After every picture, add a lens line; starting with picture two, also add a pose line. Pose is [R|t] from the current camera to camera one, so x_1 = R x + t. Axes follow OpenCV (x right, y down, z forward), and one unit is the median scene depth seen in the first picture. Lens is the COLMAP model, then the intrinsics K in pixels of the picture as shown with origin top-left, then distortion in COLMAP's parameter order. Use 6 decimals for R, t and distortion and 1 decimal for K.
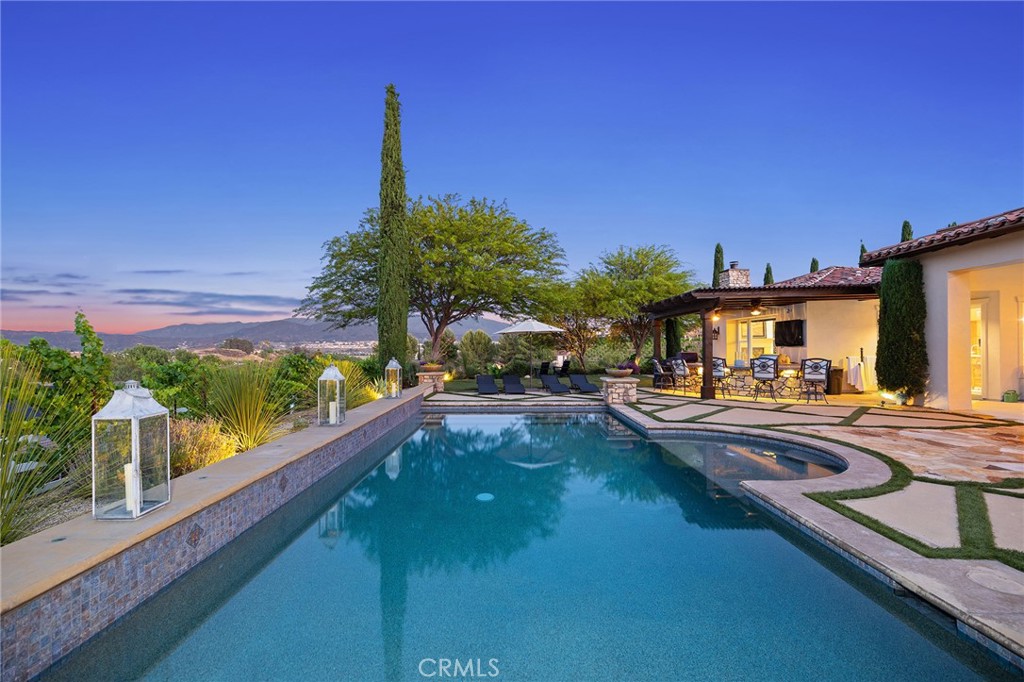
lens RADIAL K [[432.1, 0, 510.6], [0, 432.1, 345.0], [0, 0, 1]] dist [-0.000875, -0.000256]
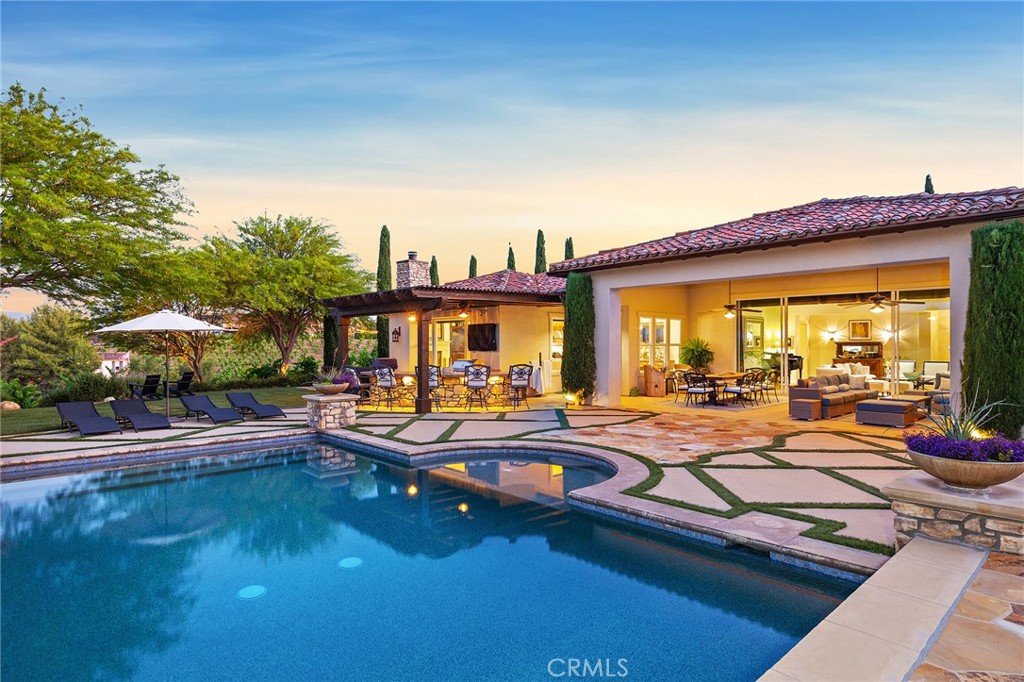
lens RADIAL K [[577.5, 0, 512.0], [0, 577.5, 341.0], [0, 0, 1]] dist [0.003787, 0.000357]
pose [[0.726695, 0.007485, 0.686919, -0.218295], [-0.005406, 0.999972, -0.005178, -0.015401], [-0.686939, 0.000049, 0.726716, 0.039802]]
